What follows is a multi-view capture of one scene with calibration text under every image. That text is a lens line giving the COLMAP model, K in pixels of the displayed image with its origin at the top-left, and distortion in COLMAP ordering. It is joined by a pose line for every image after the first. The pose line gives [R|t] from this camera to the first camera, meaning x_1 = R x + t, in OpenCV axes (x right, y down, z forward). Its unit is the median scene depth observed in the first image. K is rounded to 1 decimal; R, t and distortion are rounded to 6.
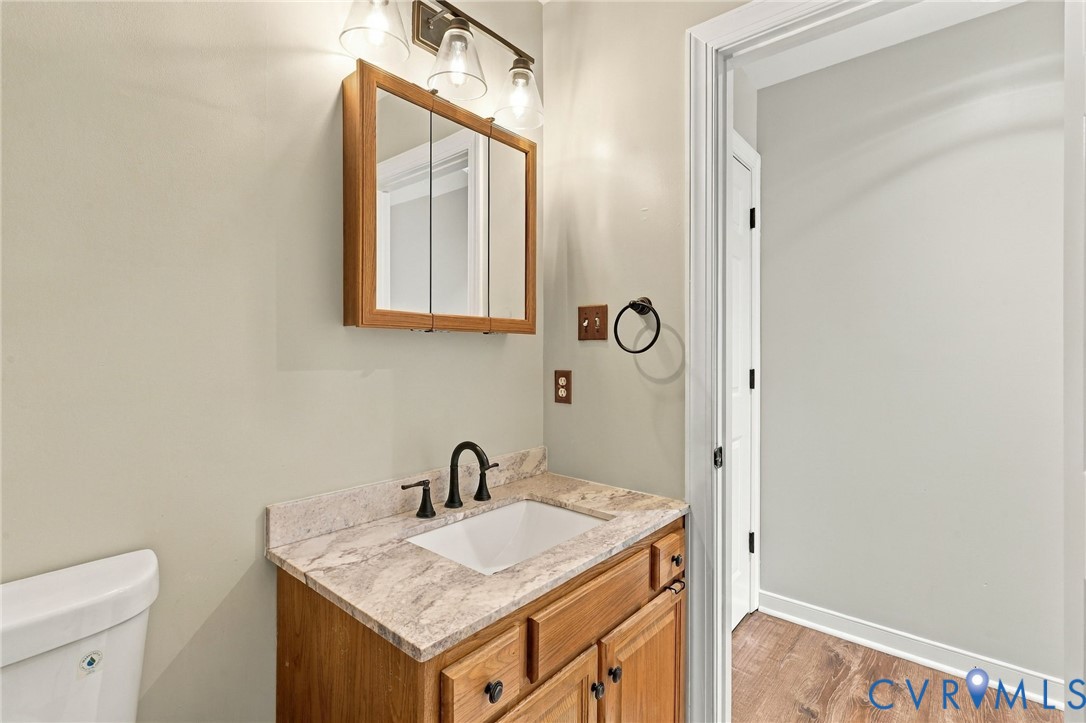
lens RADIAL K [[475.4, 0, 543.0], [0, 475.4, 361.5], [0, 0, 1]] dist [-0.000256, 0.000018]
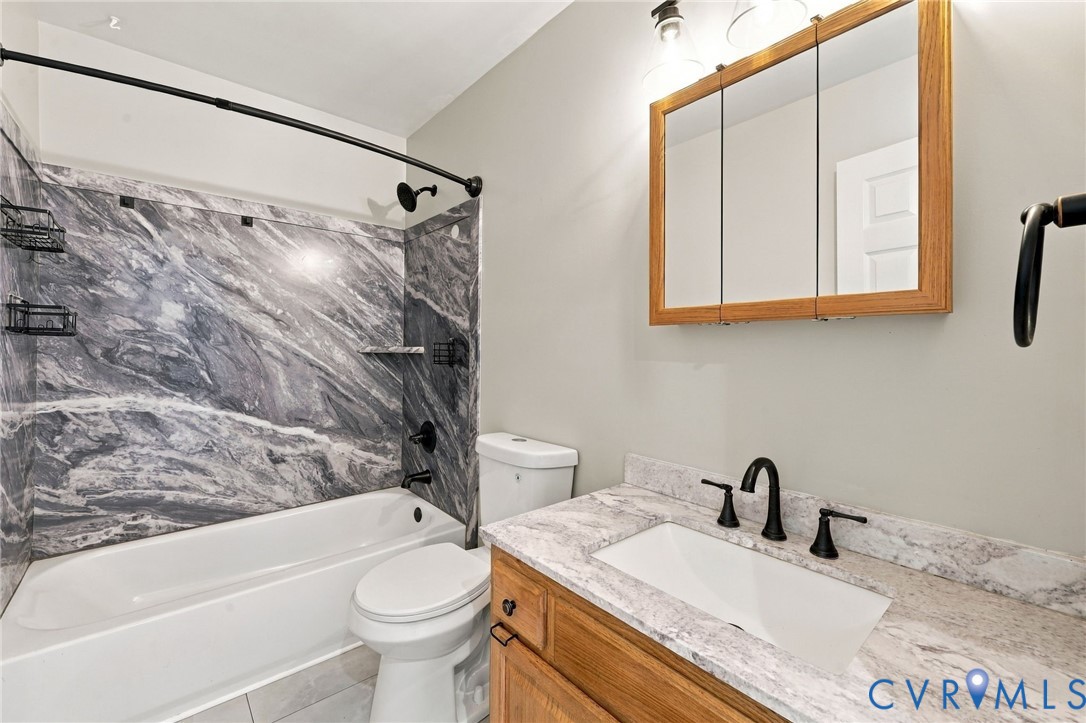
lens RADIAL K [[448.3, 0, 539.2], [0, 448.3, 349.5], [0, 0, 1]] dist [0.002520, 0.000403]
pose [[-0.139461, 0.001540, -0.990226, 0.757787], [-0.022281, 0.999741, 0.004692, -0.010859], [0.989977, 0.022718, -0.139391, 0.854755]]
